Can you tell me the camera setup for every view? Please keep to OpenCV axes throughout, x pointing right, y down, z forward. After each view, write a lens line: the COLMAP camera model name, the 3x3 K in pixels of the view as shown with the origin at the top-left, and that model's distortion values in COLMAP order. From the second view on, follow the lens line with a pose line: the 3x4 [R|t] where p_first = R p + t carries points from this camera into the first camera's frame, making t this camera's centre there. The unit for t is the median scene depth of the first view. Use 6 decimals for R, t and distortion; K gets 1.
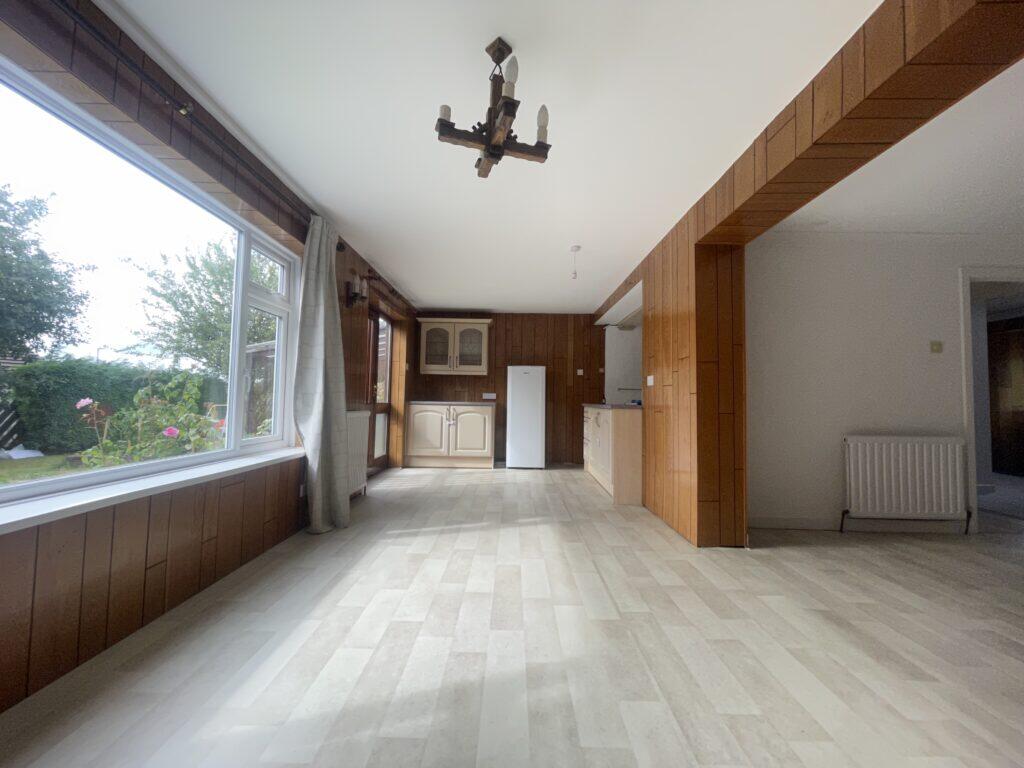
lens RADIAL K [[413.1, 0, 515.0], [0, 413.1, 379.7], [0, 0, 1]] dist [0.002086, -0.000052]
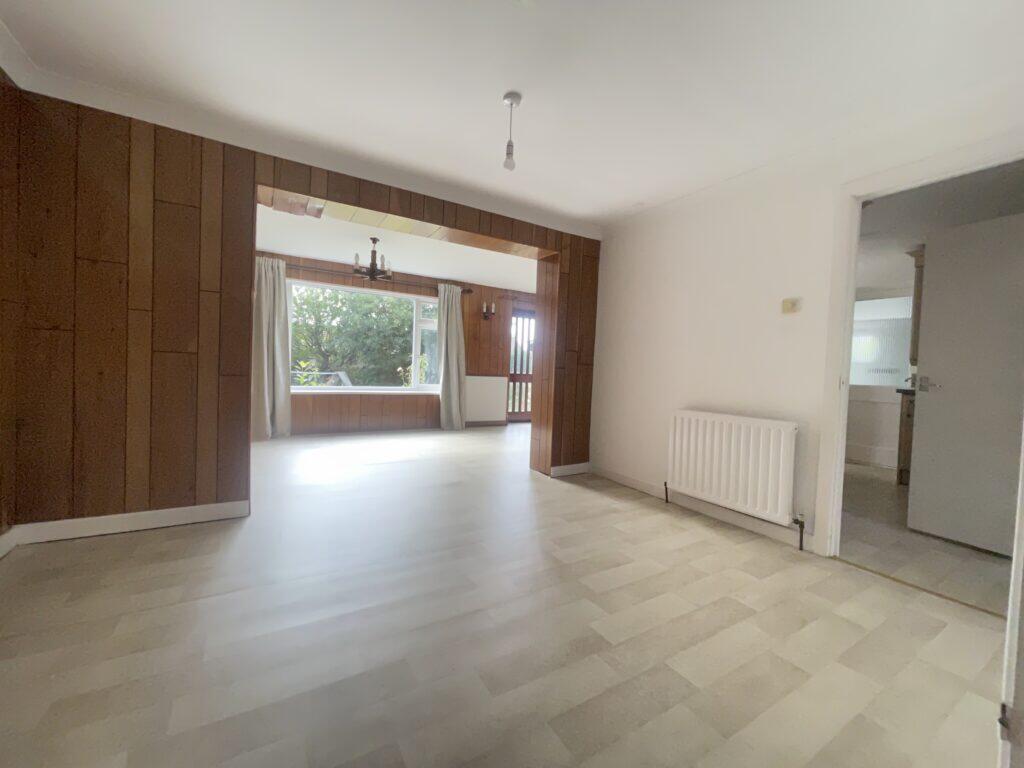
lens RADIAL K [[413.1, 0, 515.0], [0, 413.1, 379.7], [0, 0, 1]] dist [0.002086, -0.000052]
pose [[0.519188, 0.027079, -0.854231, 0.280740], [0.009188, 0.999263, 0.037261, 0.004852], [0.854611, -0.027194, 0.518557, 0.032495]]
